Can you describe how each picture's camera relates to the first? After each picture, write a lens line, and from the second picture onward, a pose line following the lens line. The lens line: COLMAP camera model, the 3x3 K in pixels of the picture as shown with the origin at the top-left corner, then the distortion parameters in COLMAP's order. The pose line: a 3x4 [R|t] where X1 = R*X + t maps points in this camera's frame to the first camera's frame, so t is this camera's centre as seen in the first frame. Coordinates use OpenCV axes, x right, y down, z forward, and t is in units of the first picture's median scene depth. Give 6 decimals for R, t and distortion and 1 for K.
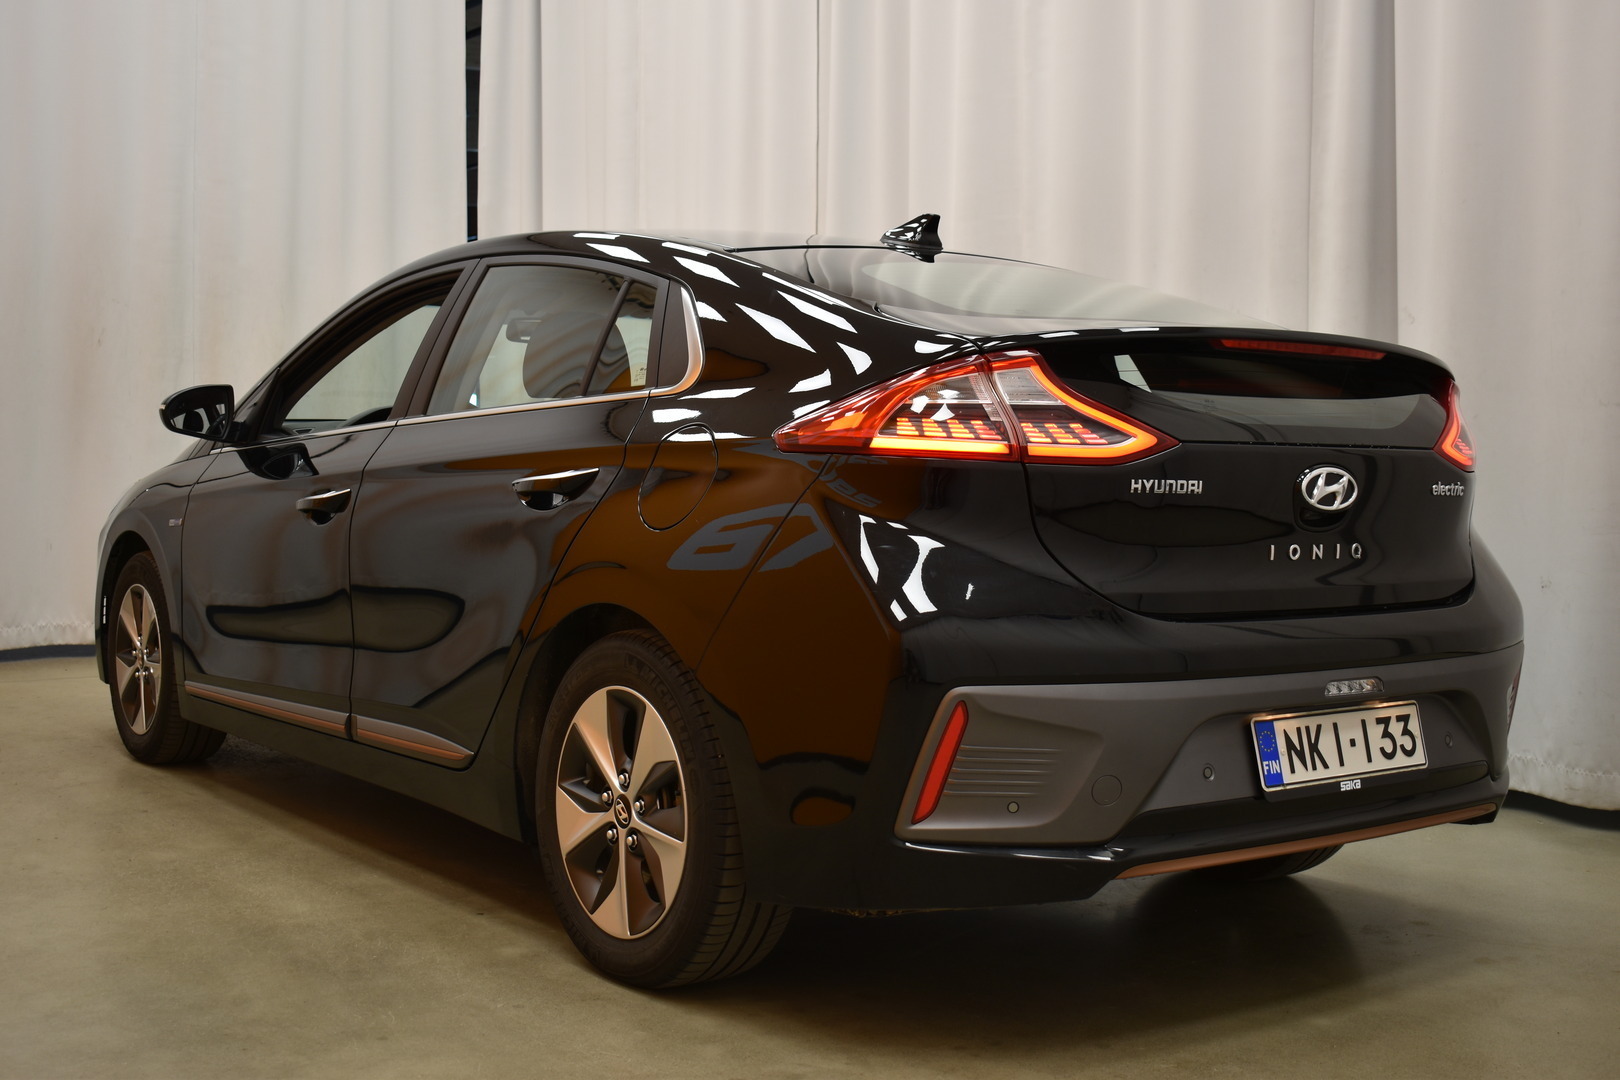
lens RADIAL K [[1909.3, 0, 849.5], [0, 1909.3, 545.3], [0, 0, 1]] dist [-0.012024, 0.006354]
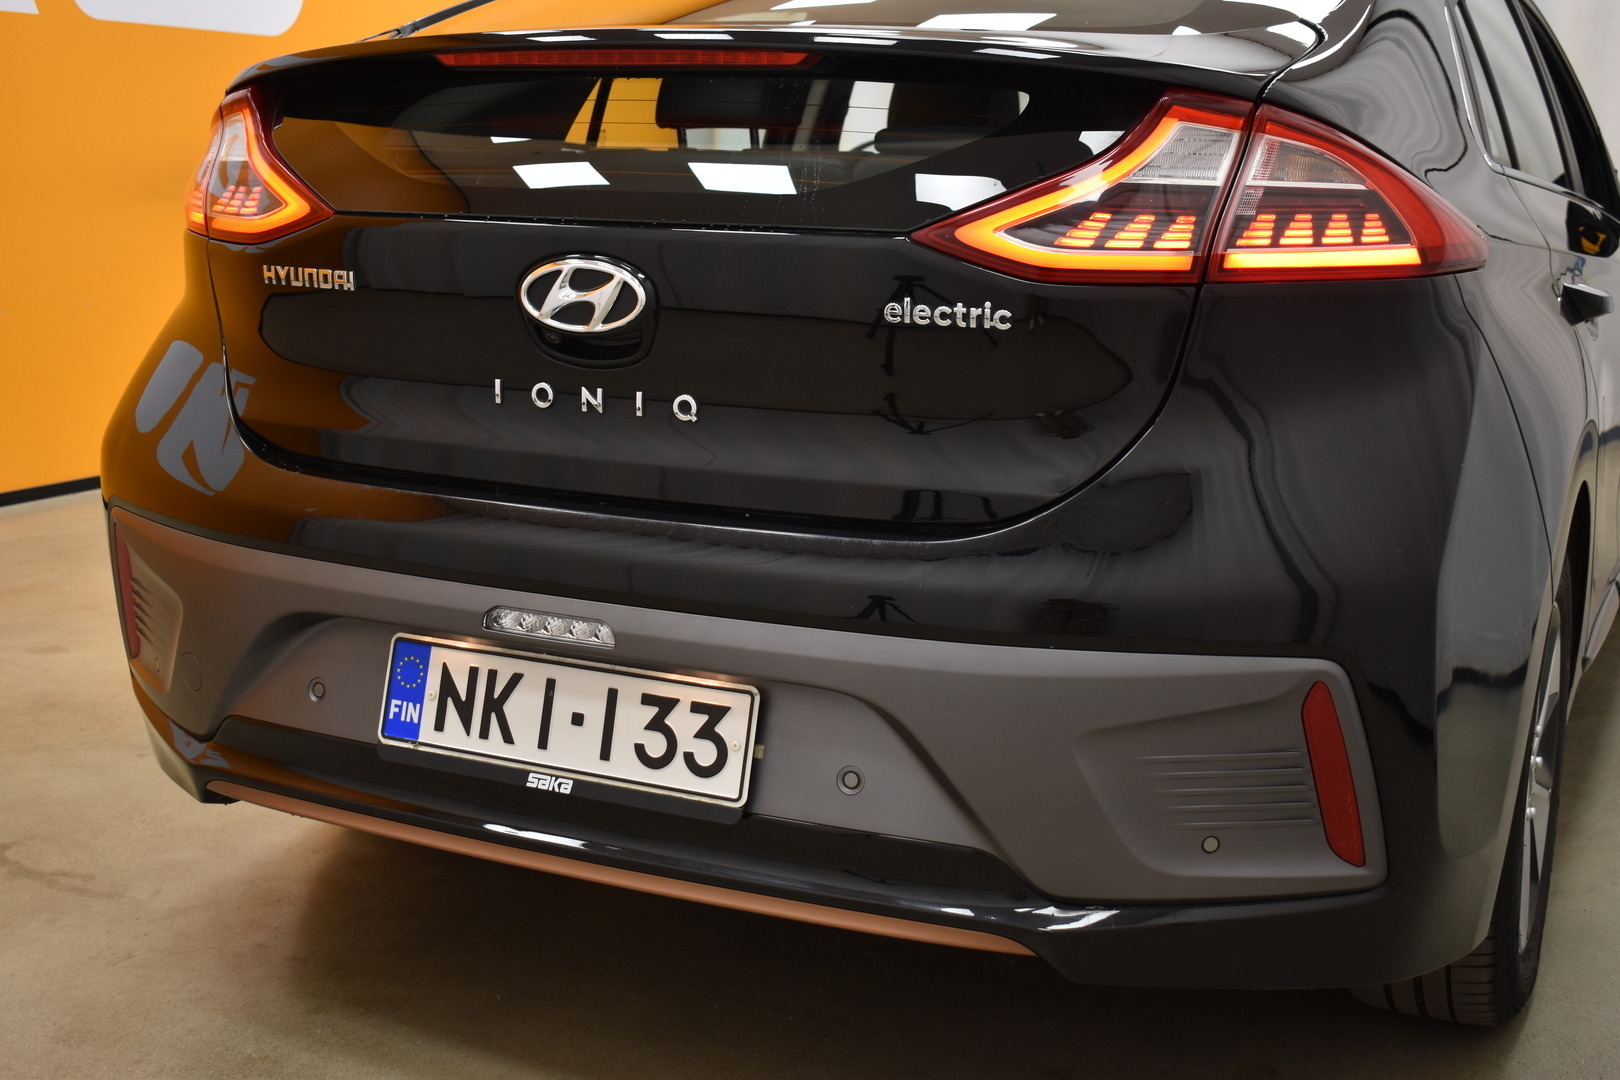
lens RADIAL K [[1831.7, 0, 810.0], [0, 1831.7, 540.0], [0, 0, 1]] dist [0.026440, 0.003860]
pose [[0.438501, 0.160272, -0.884324, 0.817731], [-0.058328, 0.986971, 0.149953, -0.045276], [0.896836, -0.014174, 0.442136, 0.825140]]
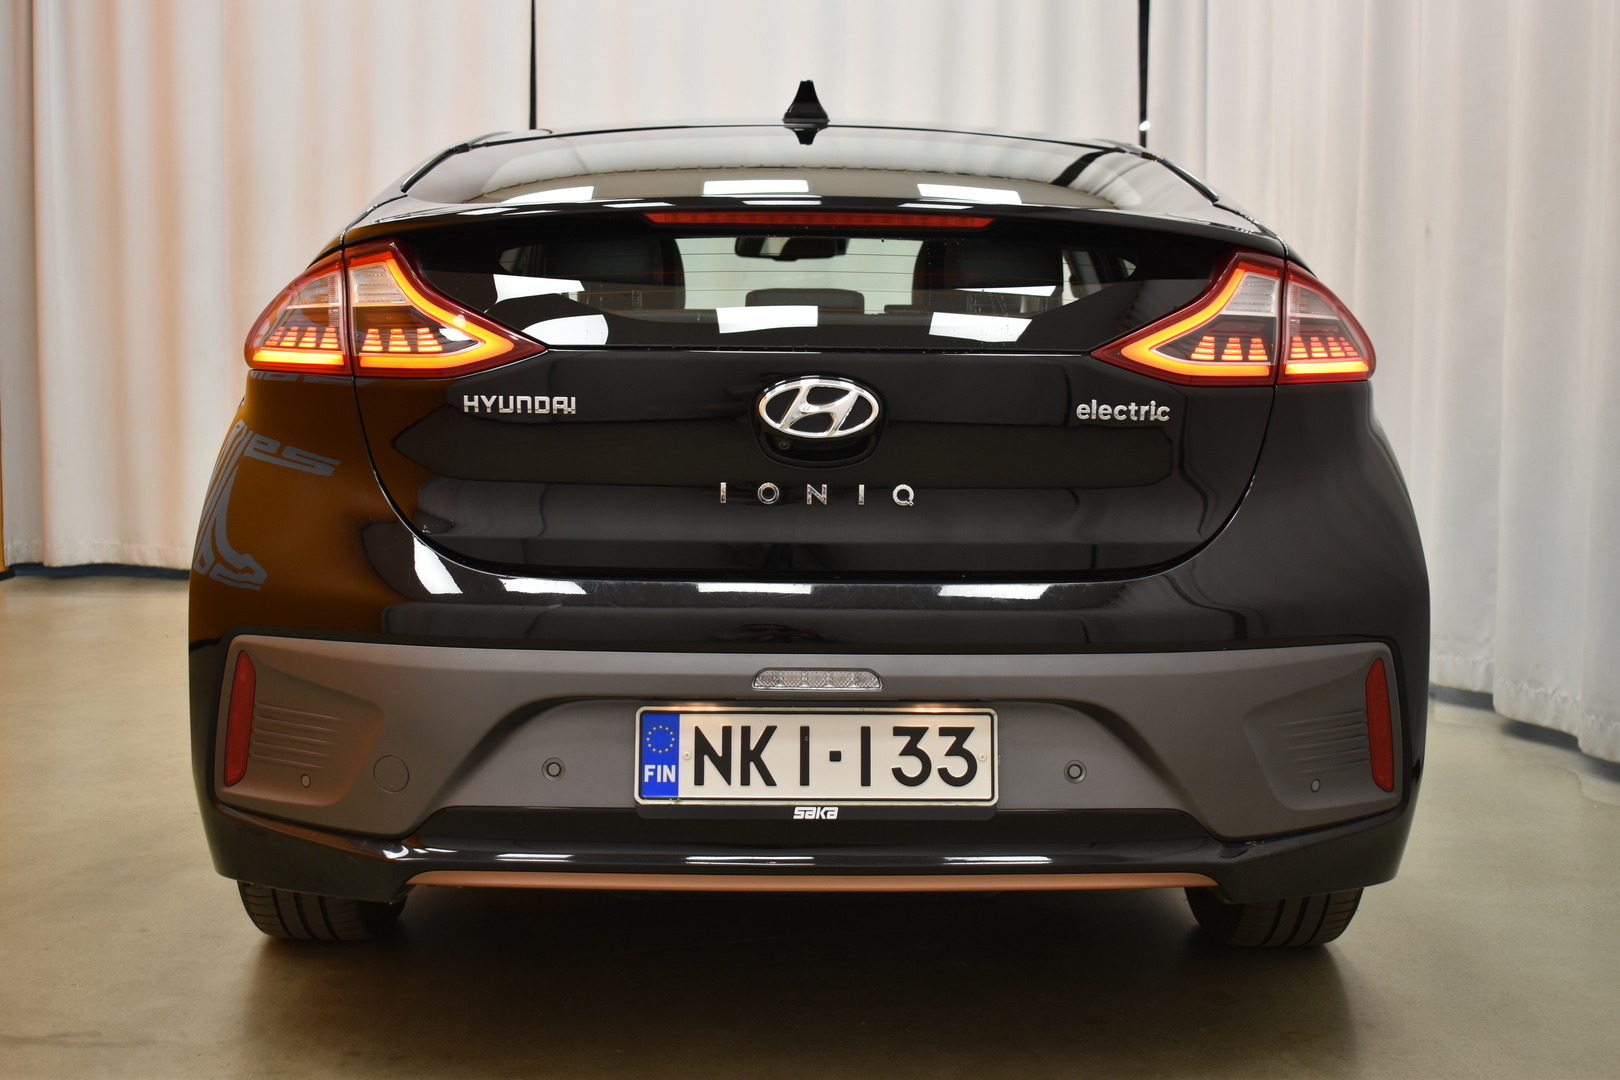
lens RADIAL K [[1964.1, 0, 810.0], [0, 1964.1, 540.0], [0, 0, 1]] dist [-0.009777, -0.004090]
pose [[0.791296, 0.041446, -0.610027, 0.725972], [-0.022954, 0.999010, 0.038099, -0.008042], [0.611002, -0.016145, 0.791464, 0.406973]]
